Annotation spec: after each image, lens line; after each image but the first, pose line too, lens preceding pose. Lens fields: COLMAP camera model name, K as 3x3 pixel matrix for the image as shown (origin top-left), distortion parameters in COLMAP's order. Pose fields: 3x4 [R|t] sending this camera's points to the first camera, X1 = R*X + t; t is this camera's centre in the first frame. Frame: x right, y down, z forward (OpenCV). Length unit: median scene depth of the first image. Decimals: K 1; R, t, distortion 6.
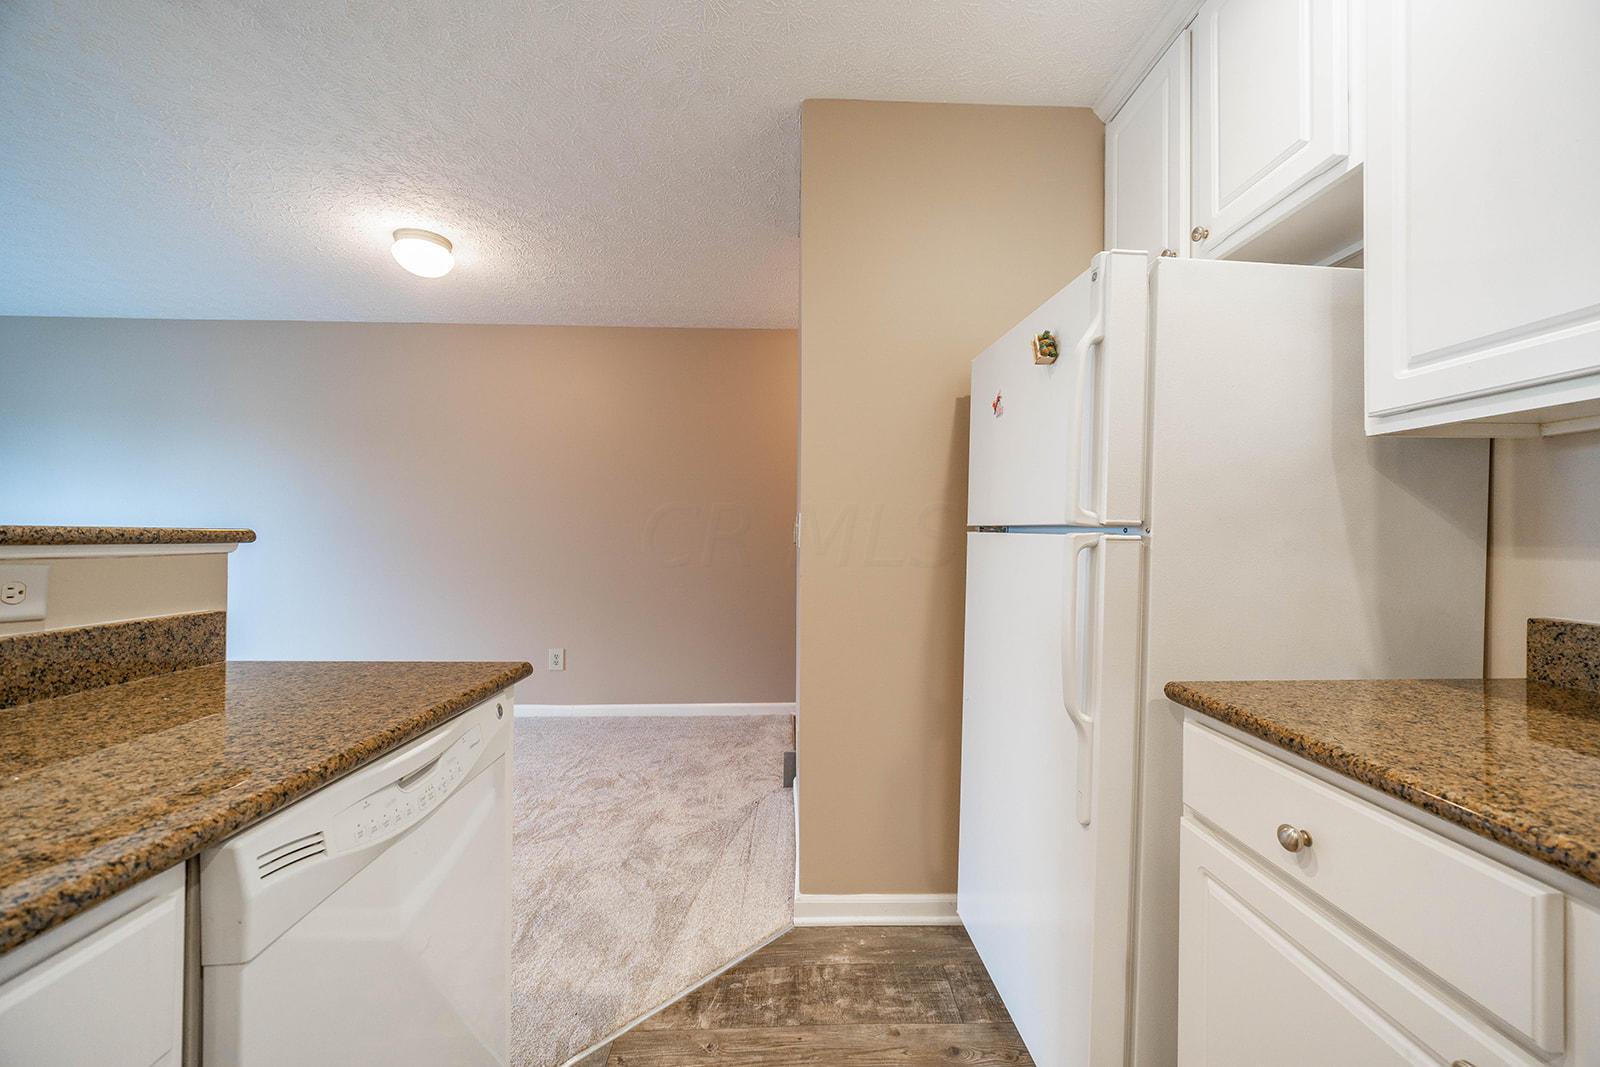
lens RADIAL K [[607.3, 0, 752.3], [0, 607.3, 531.2], [0, 0, 1]] dist [0.000348, 0.000050]
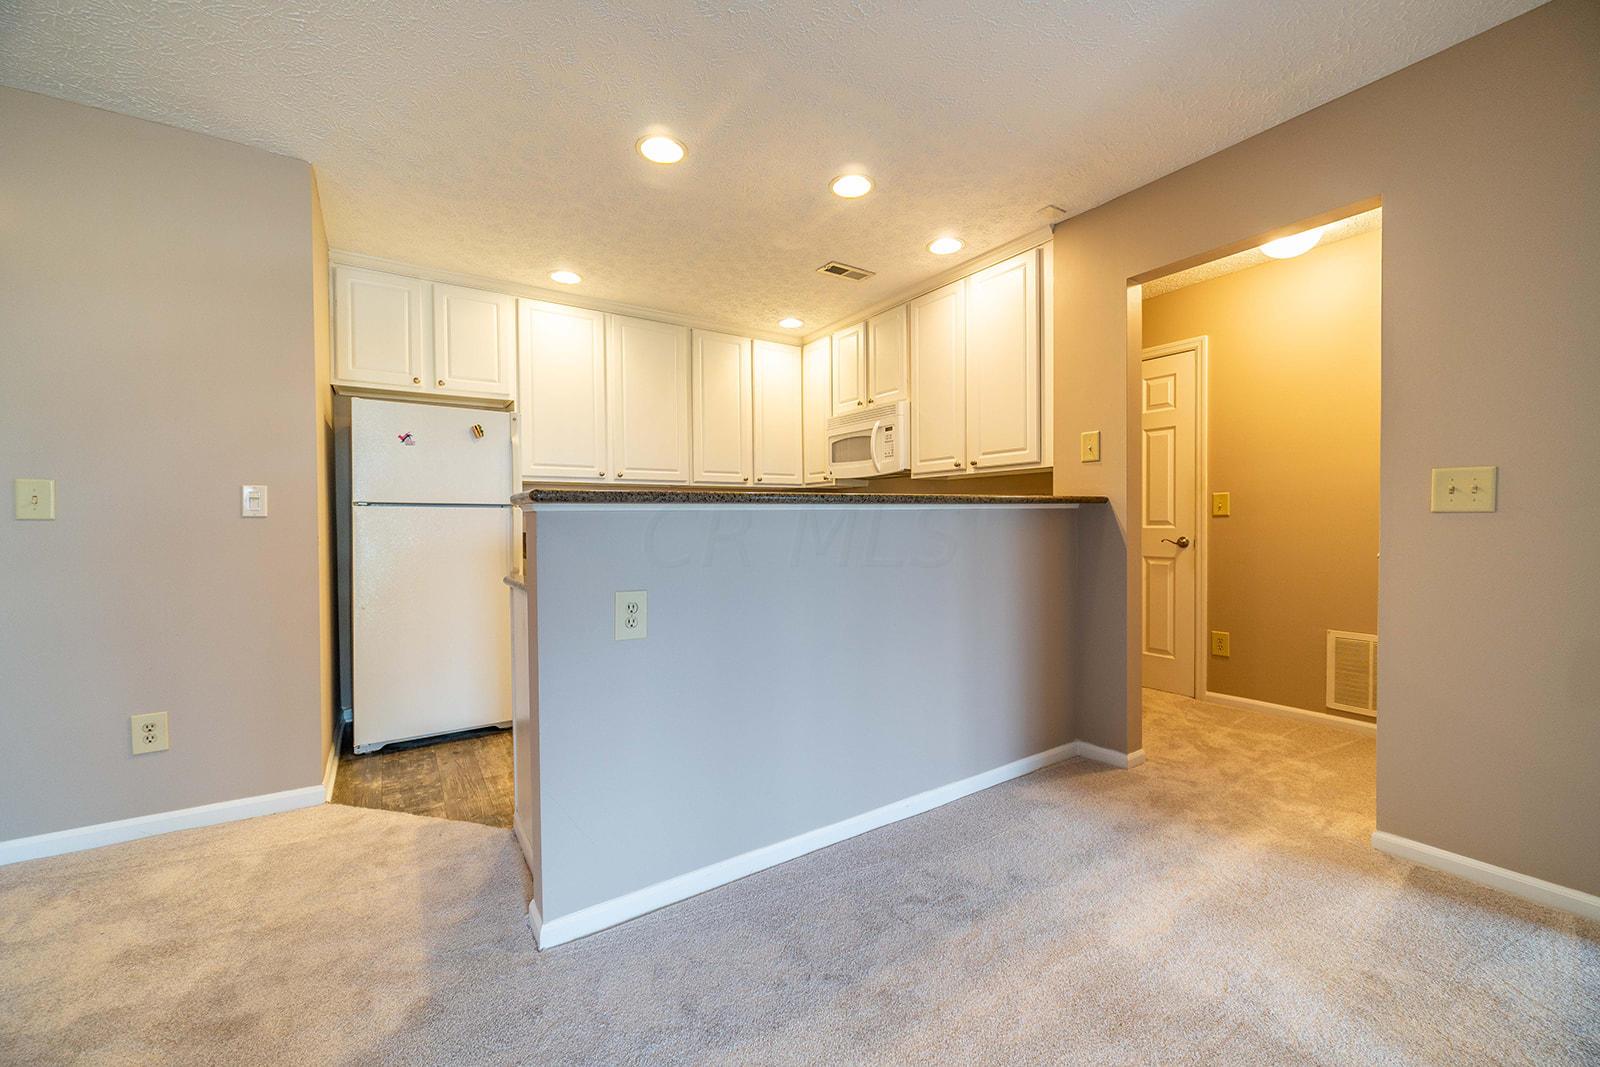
lens RADIAL K [[632.6, 0, 807.9], [0, 632.6, 534.5], [0, 0, 1]] dist [-0.001484, -0.000061]
pose [[-0.535982, -0.019144, 0.844013, -2.007830], [0.000057, 0.999742, 0.022712, 0.046594], [-0.844230, 0.012221, -0.535842, 1.055686]]
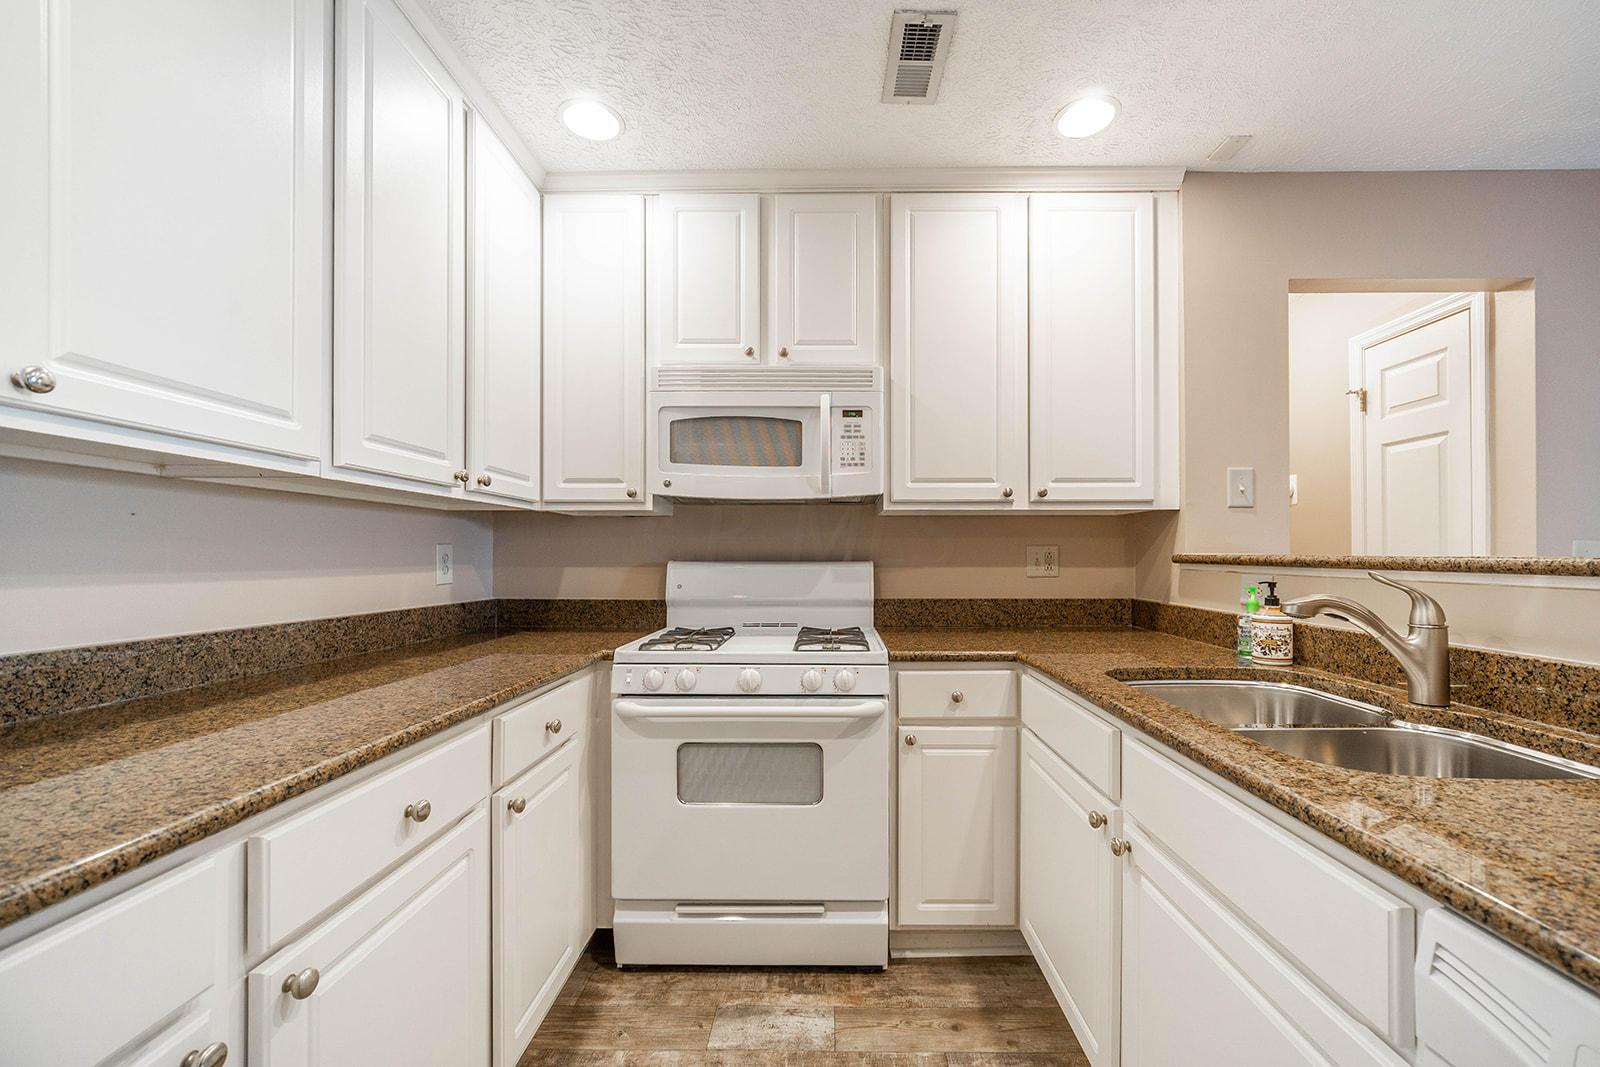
lens RADIAL K [[632.9, 0, 769.9], [0, 632.9, 555.1], [0, 0, 1]] dist [-0.000942, 0.000185]
pose [[-0.999527, -0.003648, 0.030521, 0.048375], [-0.003887, 0.999962, -0.007801, -0.004423], [-0.030491, -0.007916, -0.999504, 0.776418]]
